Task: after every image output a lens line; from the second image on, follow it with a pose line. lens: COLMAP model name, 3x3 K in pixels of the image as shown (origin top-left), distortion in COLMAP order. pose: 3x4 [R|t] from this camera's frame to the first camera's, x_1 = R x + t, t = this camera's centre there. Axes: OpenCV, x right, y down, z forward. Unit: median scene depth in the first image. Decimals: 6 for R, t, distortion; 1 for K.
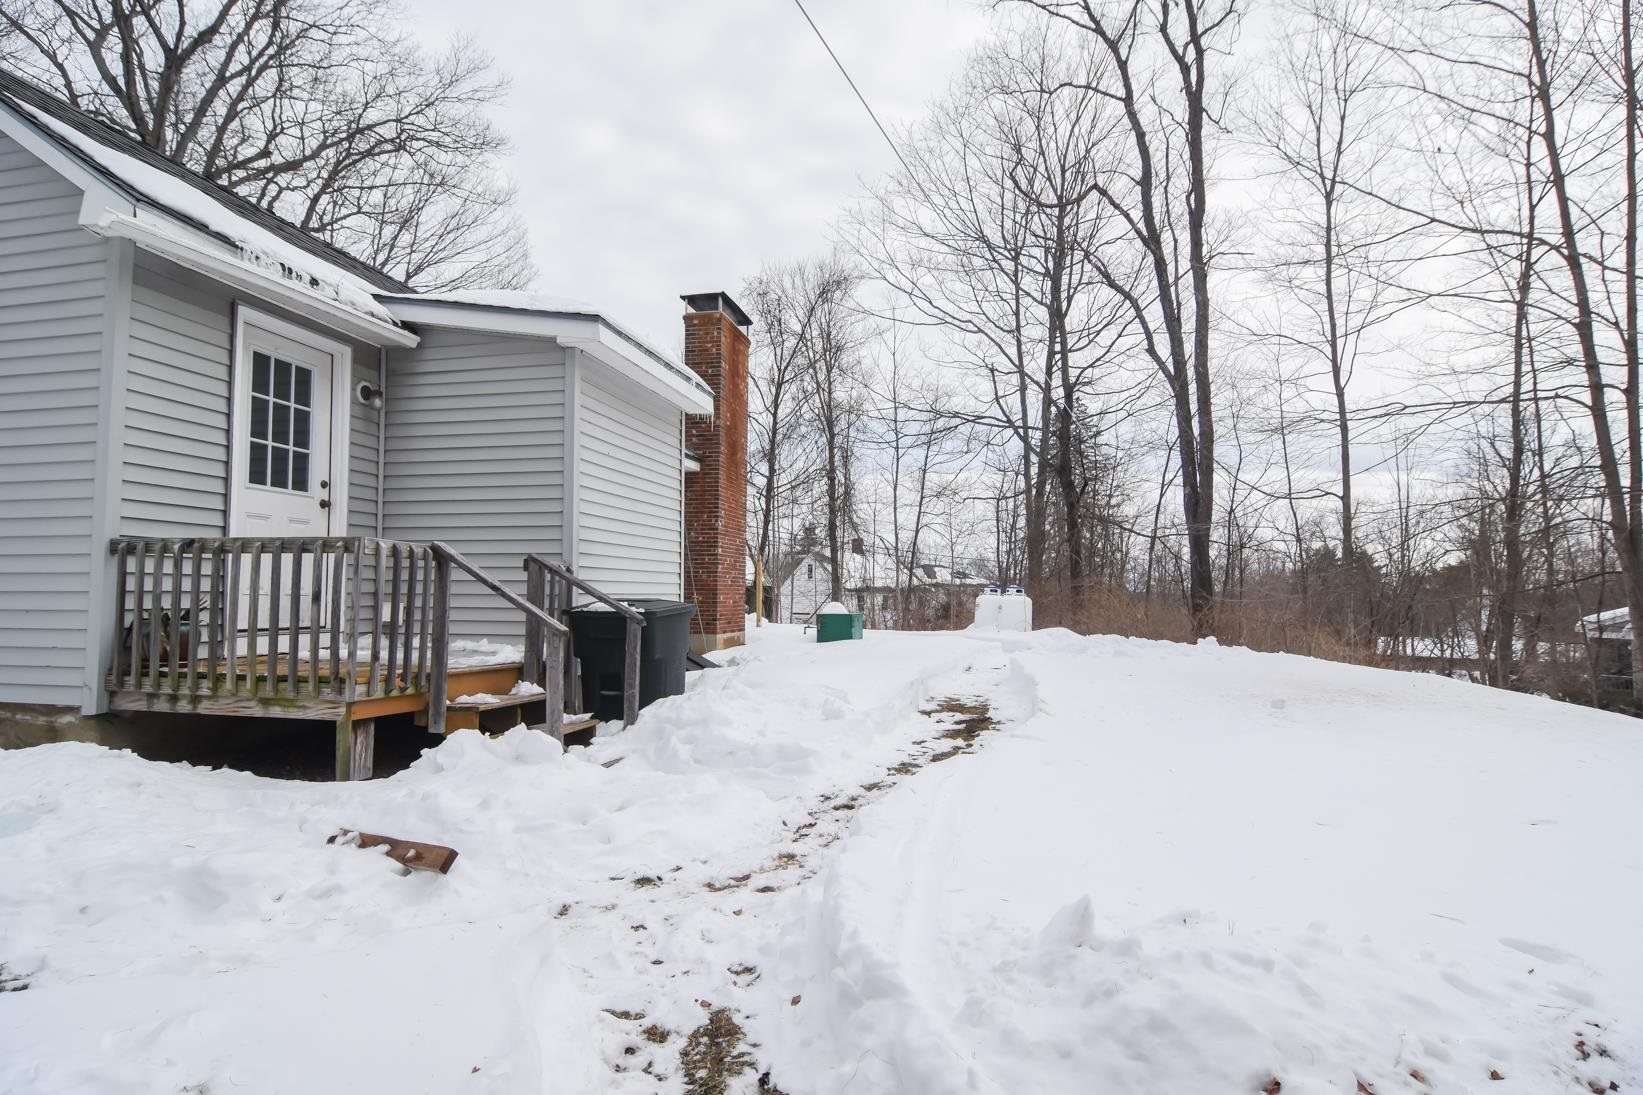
lens RADIAL K [[876.3, 0, 822.8], [0, 876.3, 543.6], [0, 0, 1]] dist [-0.006565, -0.011808]
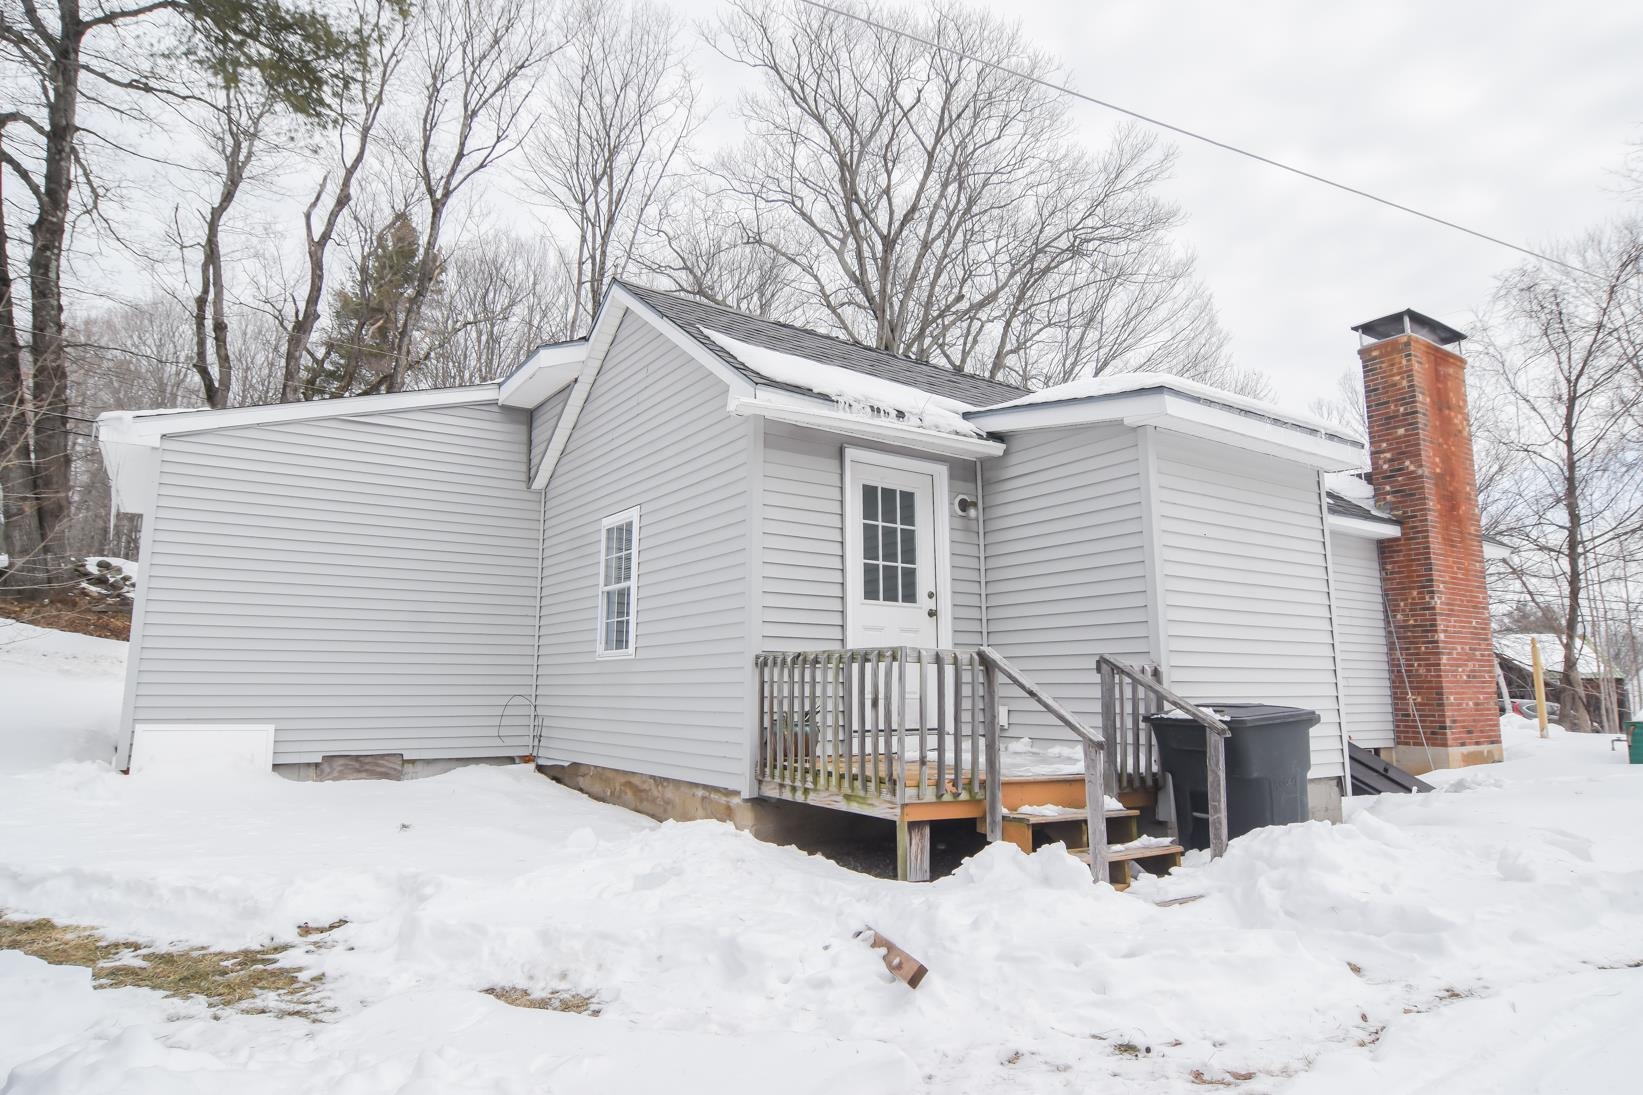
lens RADIAL K [[943.6, 0, 820.4], [0, 943.6, 542.9], [0, 0, 1]] dist [-0.000888, -0.017227]
pose [[0.719286, -0.110243, -0.685911, 0.156401], [0.042319, 0.992448, -0.115134, -0.003224], [0.693424, 0.053787, 0.718520, 0.071692]]
